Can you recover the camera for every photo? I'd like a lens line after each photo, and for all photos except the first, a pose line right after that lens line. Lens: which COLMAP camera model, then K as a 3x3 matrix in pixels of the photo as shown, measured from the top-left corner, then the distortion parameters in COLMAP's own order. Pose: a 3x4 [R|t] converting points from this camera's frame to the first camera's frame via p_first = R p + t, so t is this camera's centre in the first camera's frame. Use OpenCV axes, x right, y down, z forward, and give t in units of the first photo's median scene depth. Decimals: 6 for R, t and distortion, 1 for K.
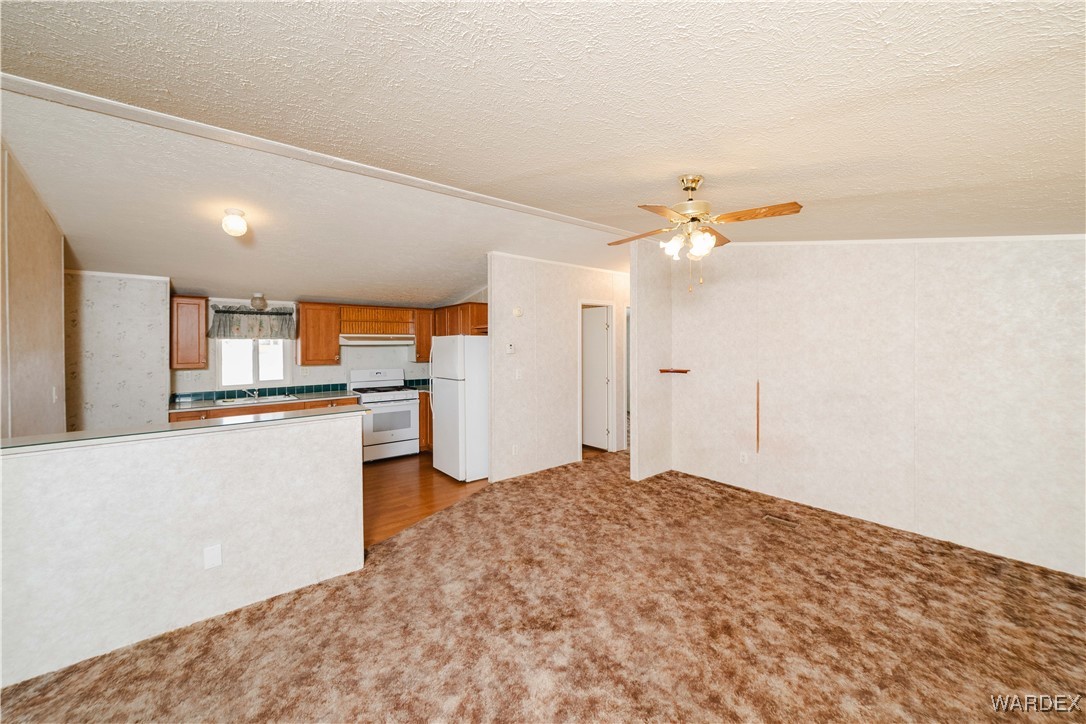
lens RADIAL K [[408.0, 0, 547.5], [0, 408.0, 336.2], [0, 0, 1]] dist [-0.001419, 0.000411]
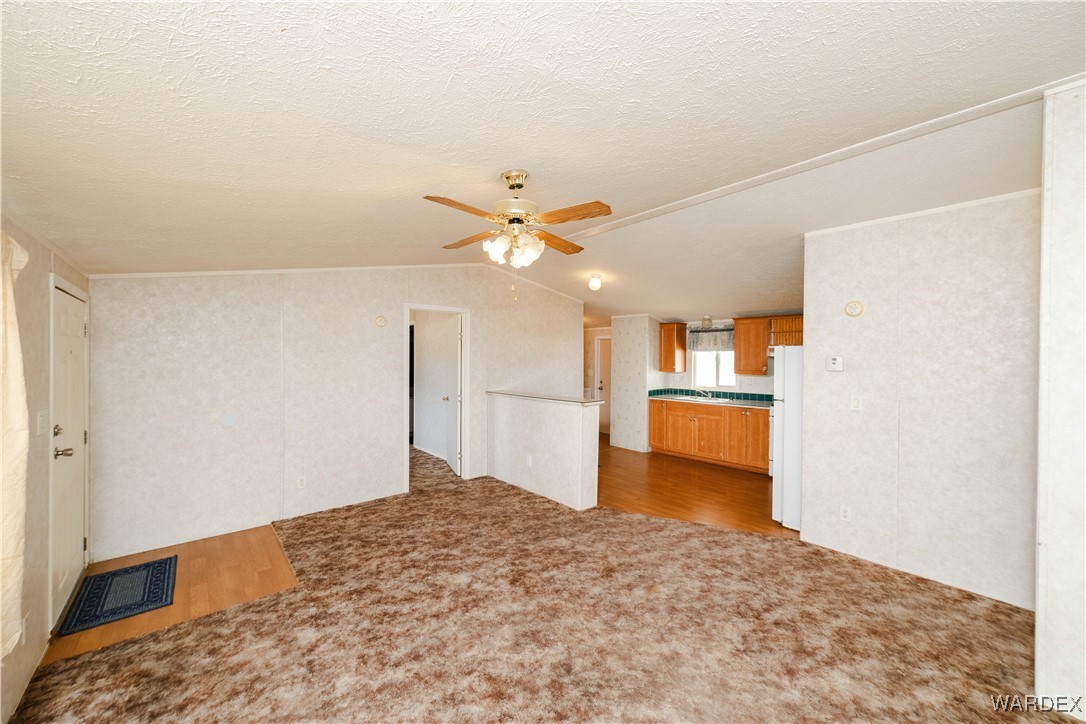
lens RADIAL K [[407.9, 0, 545.0], [0, 407.9, 376.8], [0, 0, 1]] dist [0.001047, 0.000101]
pose [[0.038929, 0.056930, -0.997619, 0.775538], [0.019647, 0.998139, 0.057726, 0.003126], [0.999049, -0.021847, 0.037738, 0.664557]]
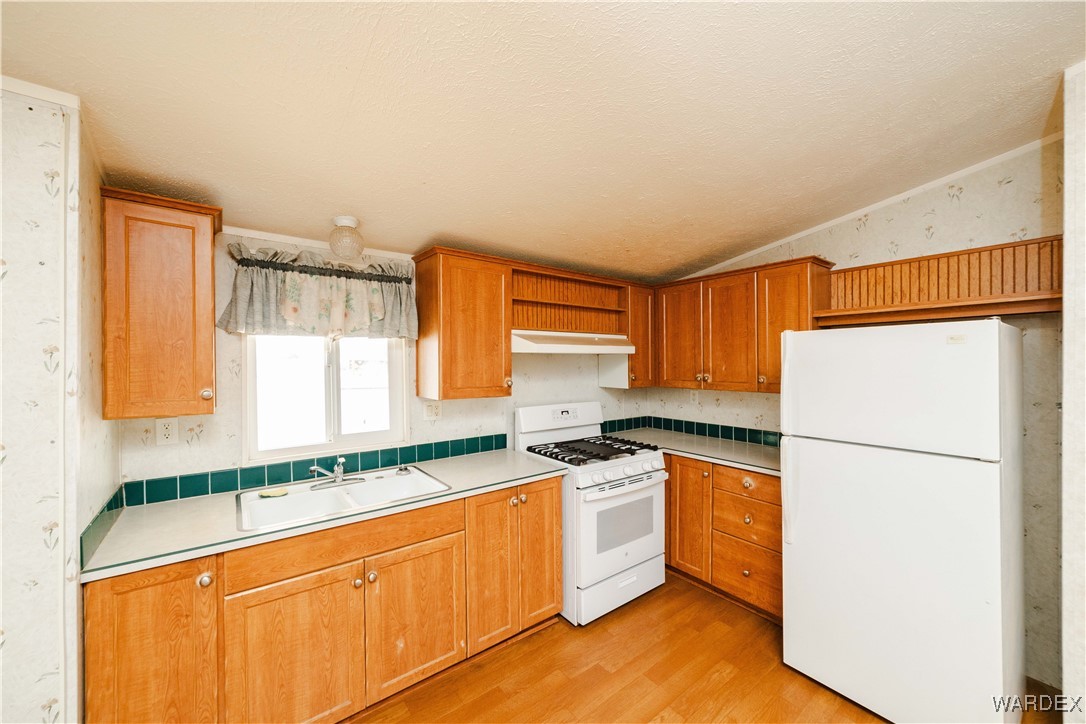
lens RADIAL K [[407.7, 0, 549.0], [0, 407.7, 357.3], [0, 0, 1]] dist [0.000403, 0.000111]
pose [[0.999632, 0.007463, -0.026064, -0.740601], [-0.007072, 0.999861, 0.015088, 0.030678], [0.026173, -0.014898, 0.999546, 0.897809]]
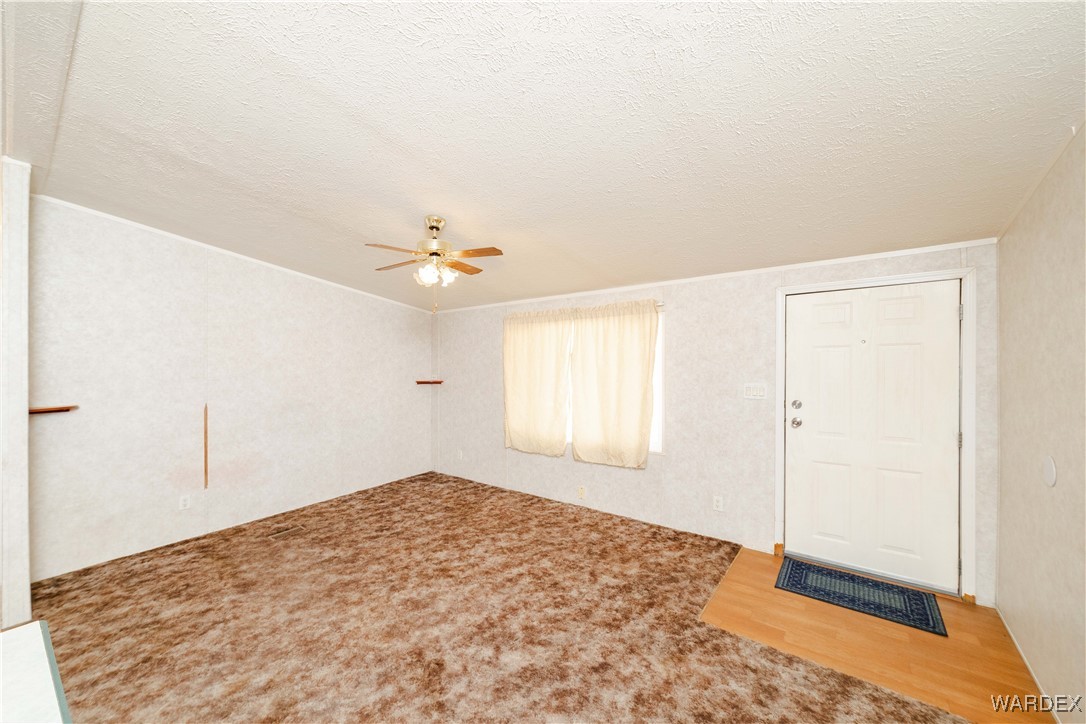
lens RADIAL K [[417.7, 0, 526.1], [0, 417.7, 359.8], [0, 0, 1]] dist [0.000748, -0.000011]
pose [[-0.201457, 0.006843, 0.979473, -0.590290], [-0.001379, 0.999973, -0.007270, 0.023836], [-0.979496, -0.002815, -0.201442, 0.624037]]
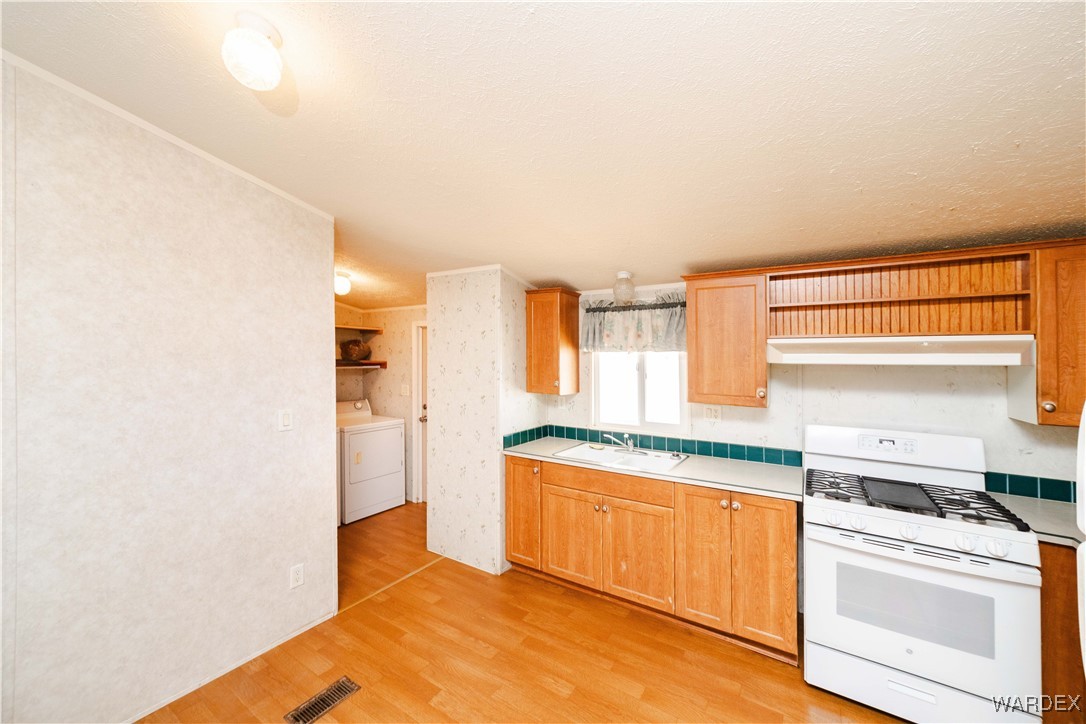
lens RADIAL K [[422.1, 0, 543.0], [0, 422.1, 362.0], [0, 0, 1]] dist [0.018080, 0.000032]
pose [[0.326980, 0.013824, -0.944930, -0.261387], [0.006709, 0.999834, 0.016949, 0.016924], [0.945007, -0.011882, 0.326833, 1.016445]]
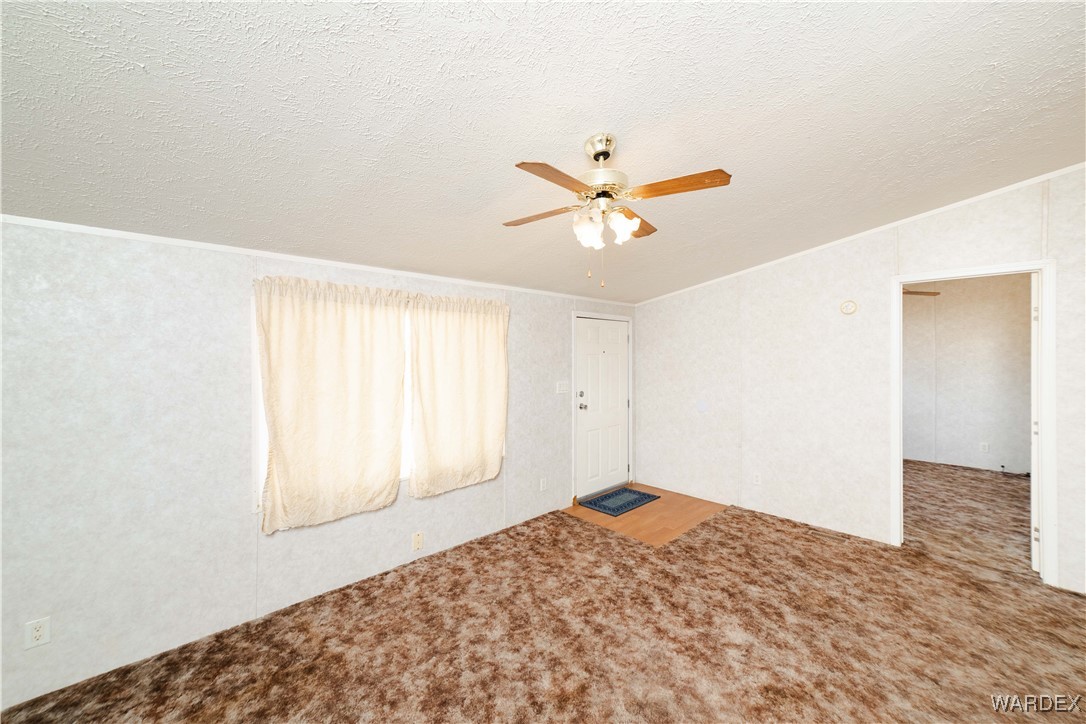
lens RADIAL K [[424.4, 0, 546.3], [0, 424.4, 367.2], [0, 0, 1]] dist [-0.001552, 0.000263]
pose [[-0.996587, 0.014860, -0.081199, 0.329659], [0.014963, 0.999888, -0.000665, 0.028003], [0.081180, -0.001878, -0.996698, 1.144427]]
